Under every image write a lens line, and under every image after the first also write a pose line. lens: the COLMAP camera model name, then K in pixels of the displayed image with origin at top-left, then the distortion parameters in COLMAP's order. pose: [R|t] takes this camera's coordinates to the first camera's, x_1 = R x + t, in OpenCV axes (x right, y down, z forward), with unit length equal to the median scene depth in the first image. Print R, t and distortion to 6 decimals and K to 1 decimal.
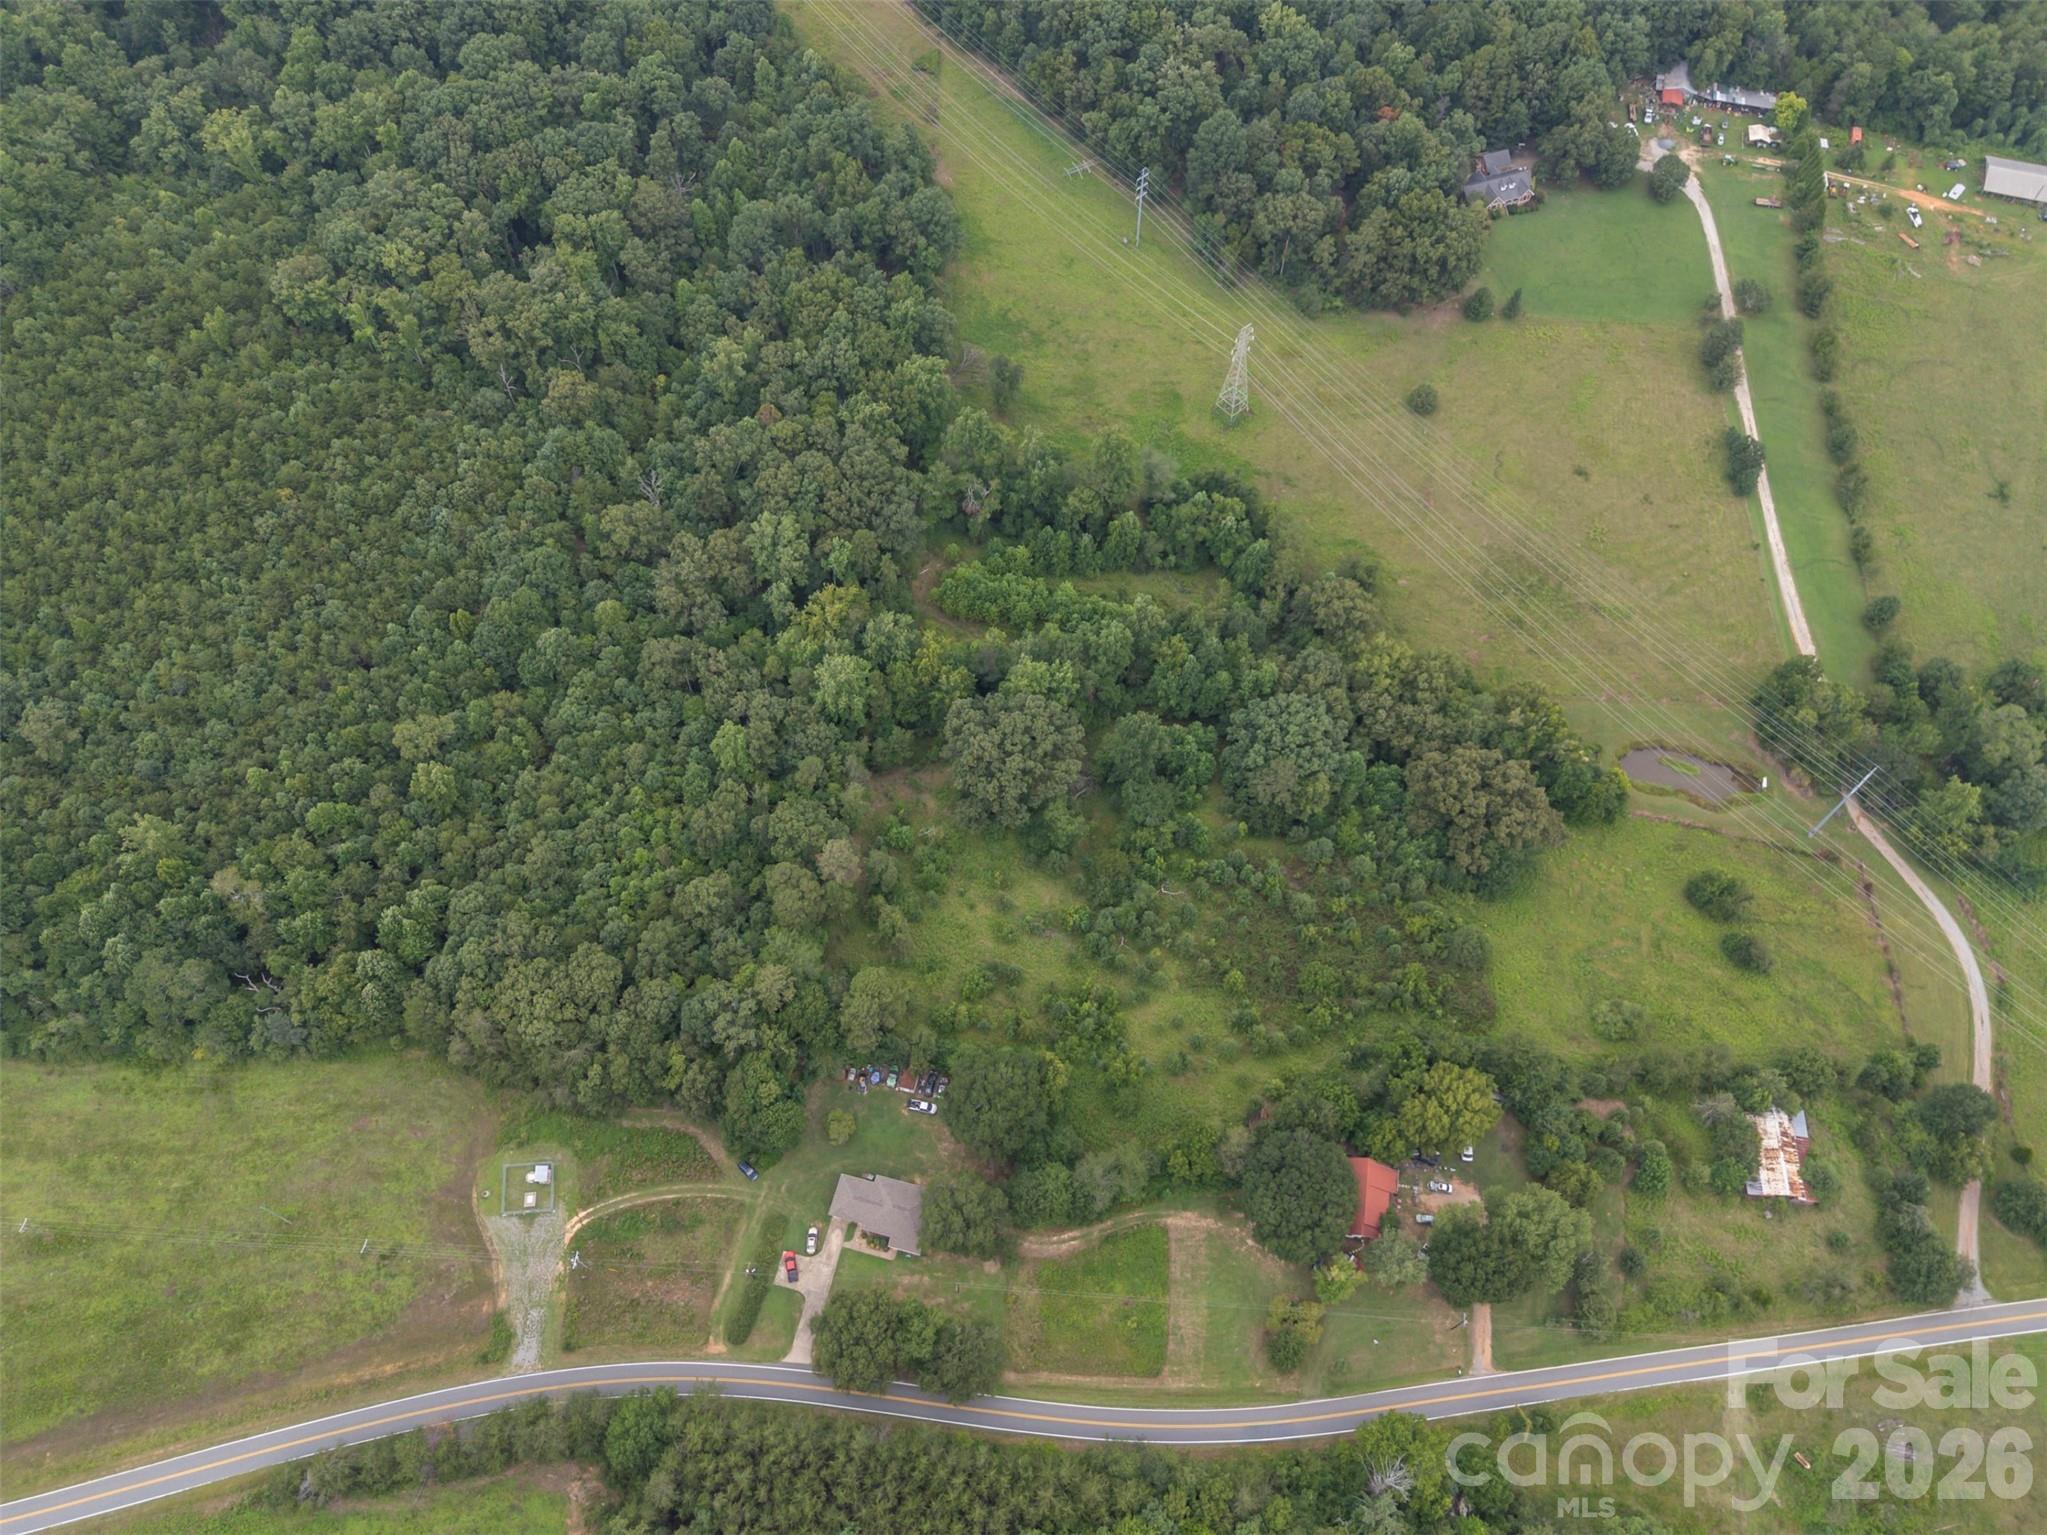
lens RADIAL K [[1505.5, 0, 1022.1], [0, 1505.5, 760.4], [0, 0, 1]] dist [0.071216, -0.063224]
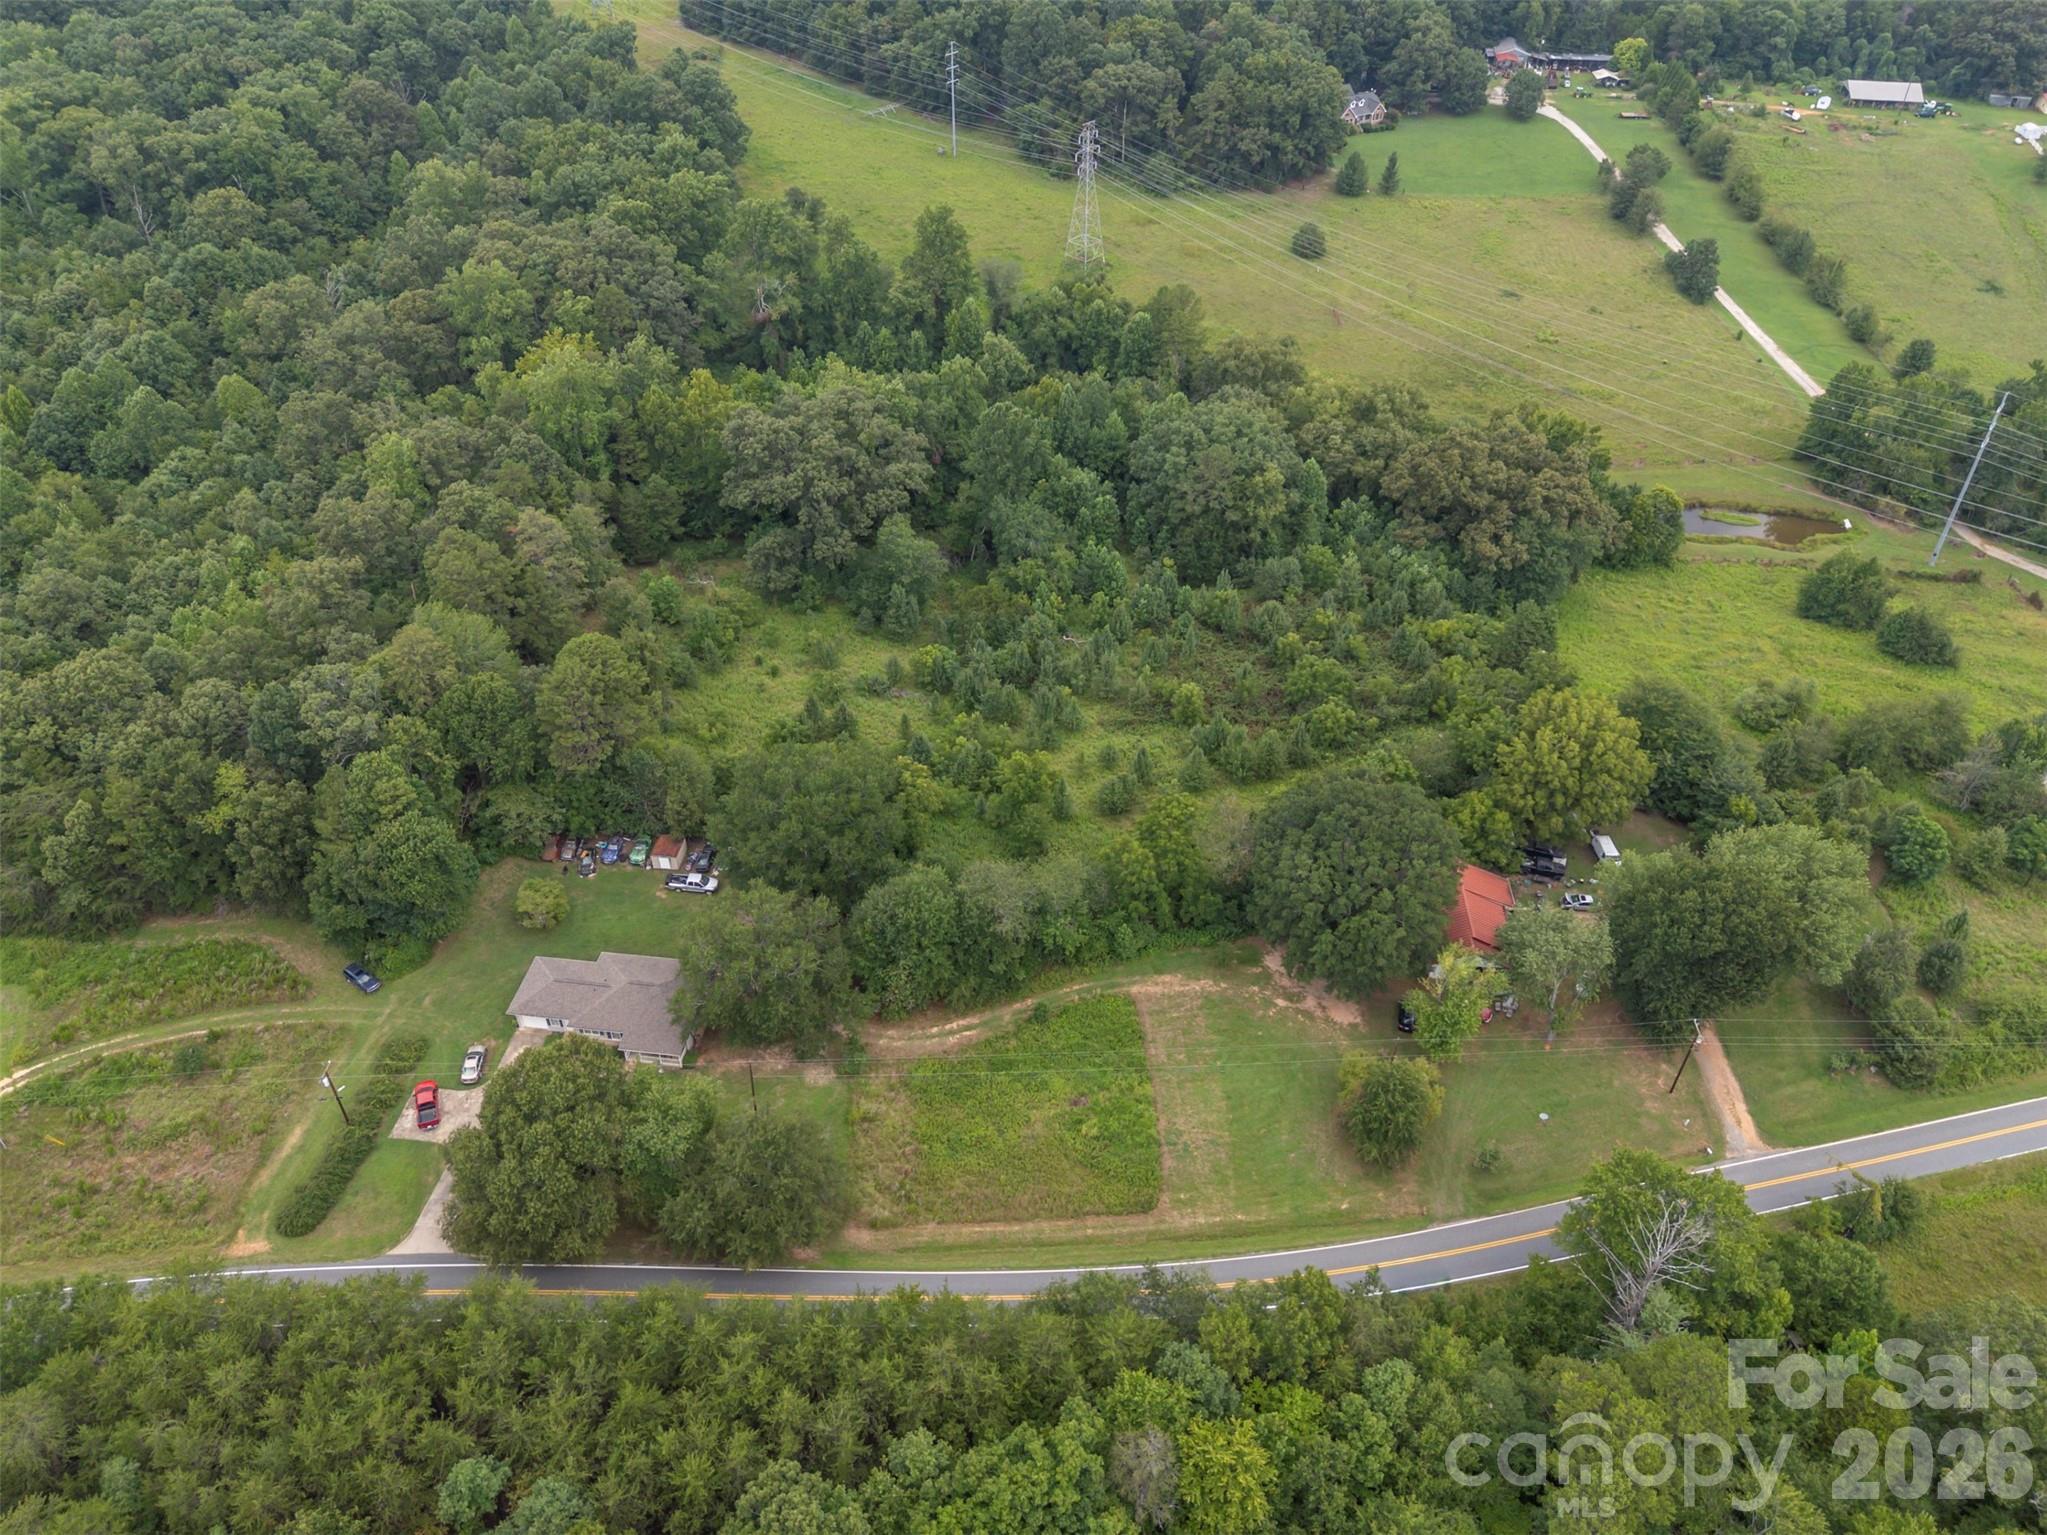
lens RADIAL K [[1505.5, 0, 1022.1], [0, 1505.5, 760.4], [0, 0, 1]] dist [0.071216, -0.063224]
pose [[0.992625, -0.074016, 0.096011, 0.007142], [0.102597, 0.934785, -0.340076, 0.367307], [-0.064579, 0.347418, 0.935484, 0.402087]]
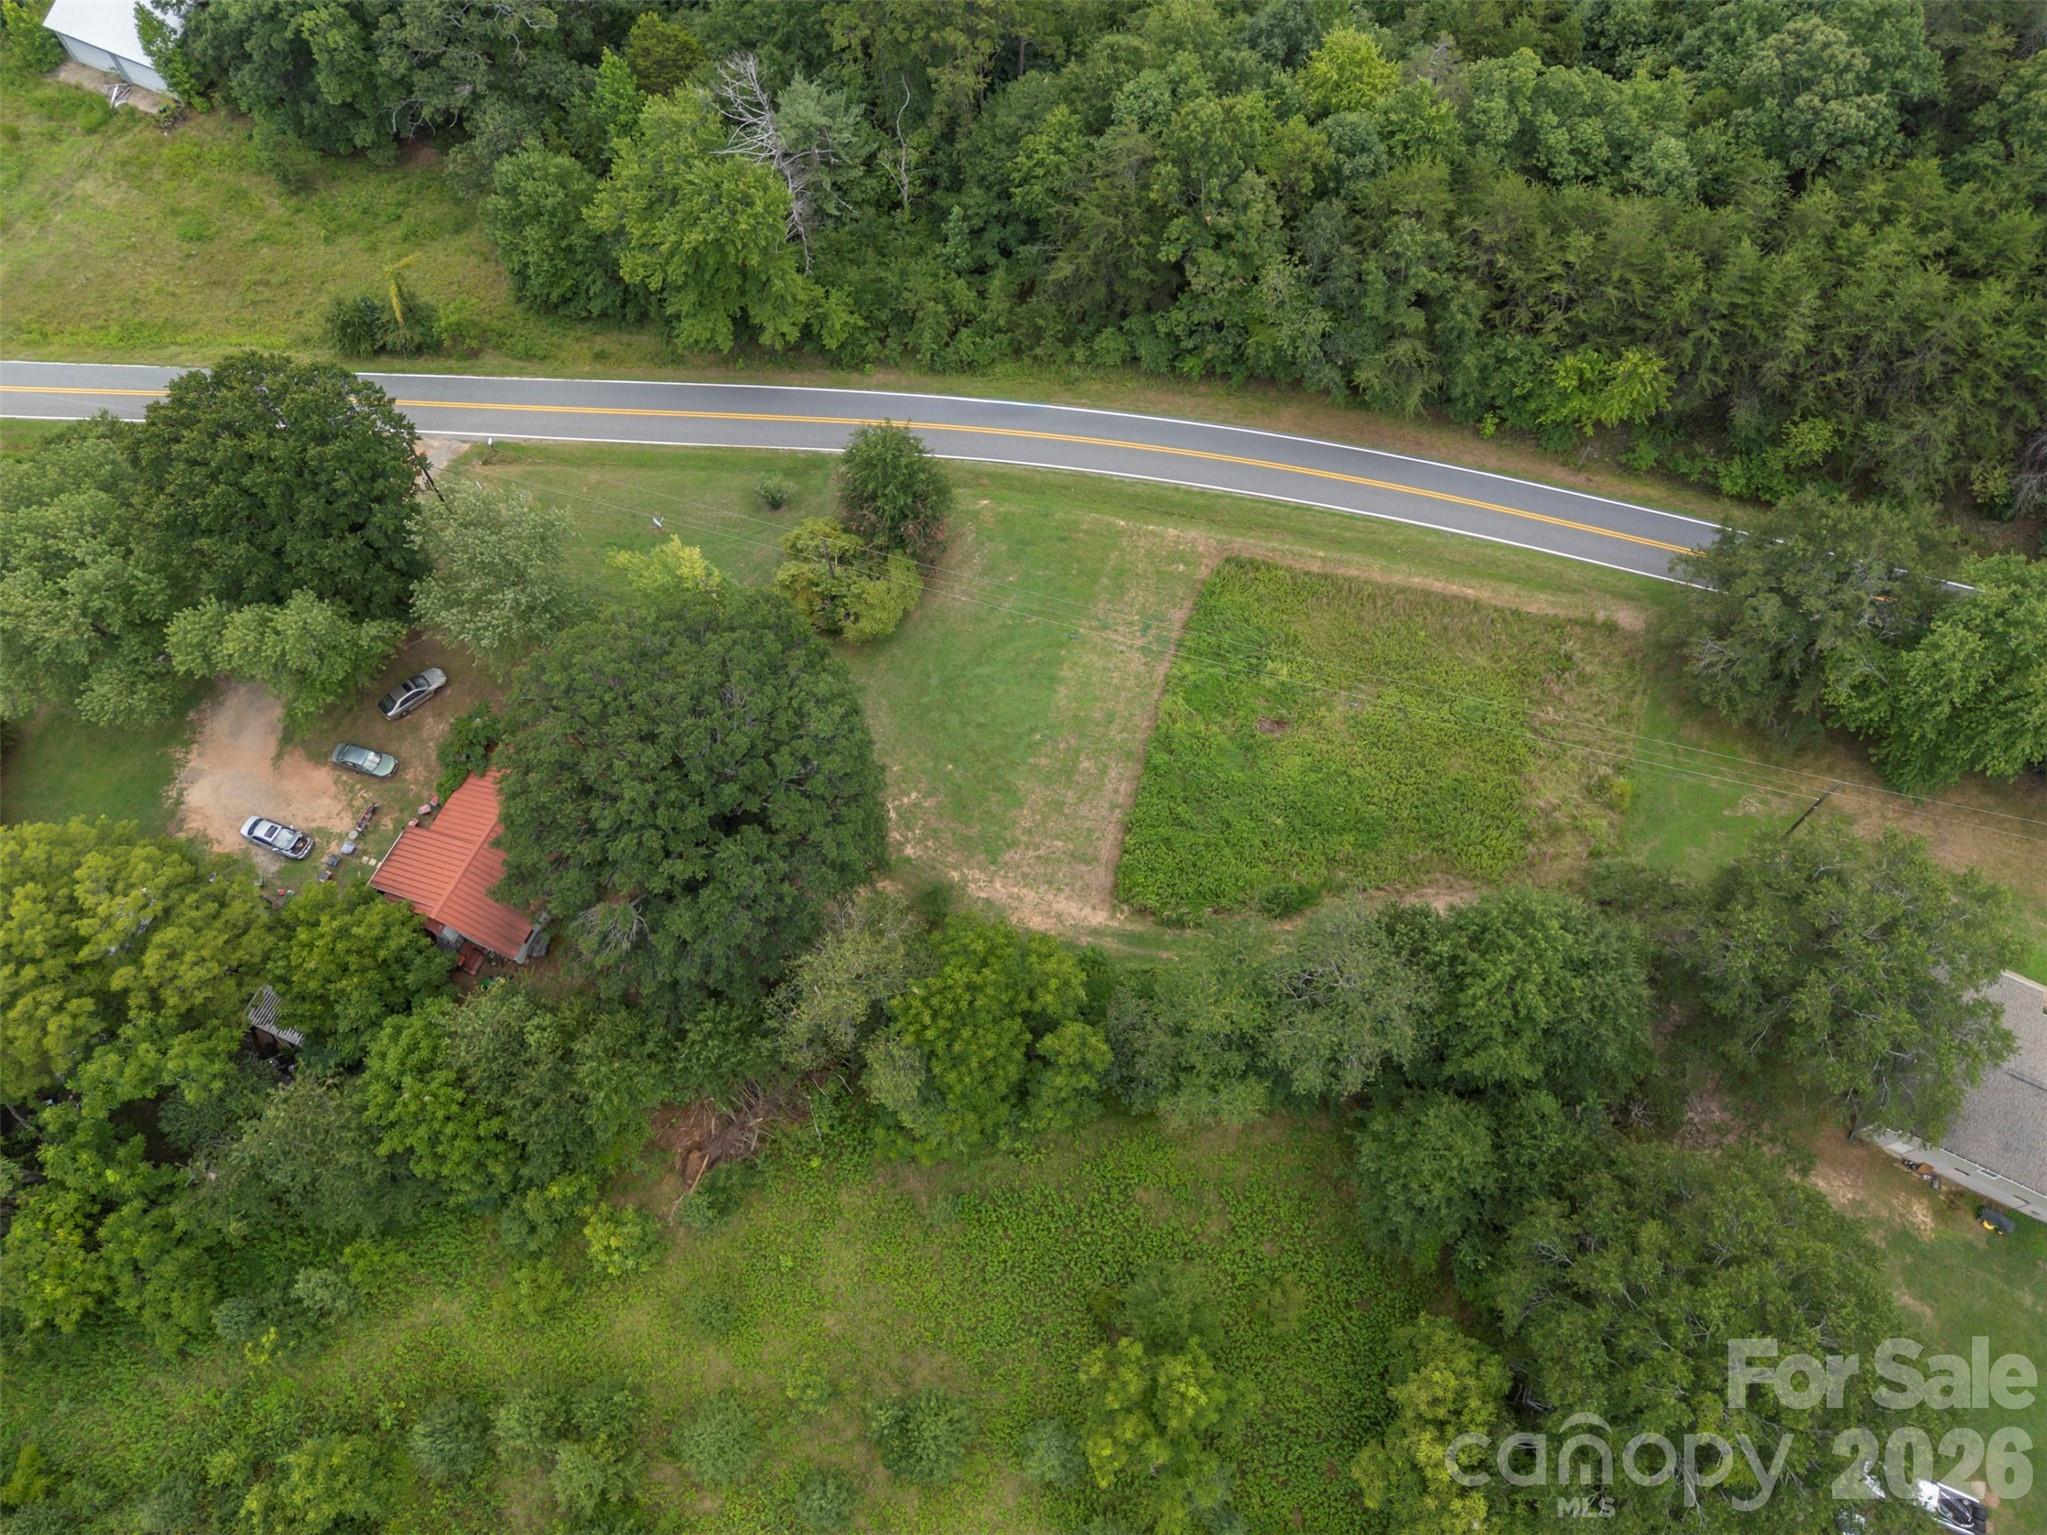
lens RADIAL K [[1517.9, 0, 1016.8], [0, 1517.9, 752.3], [0, 0, 1]] dist [0.045007, -0.009450]
pose [[-0.974064, -0.194256, 0.116037, 0.074854], [0.204464, -0.535955, 0.819113, 0.046440], [-0.096927, 0.821594, 0.561773, 0.705673]]
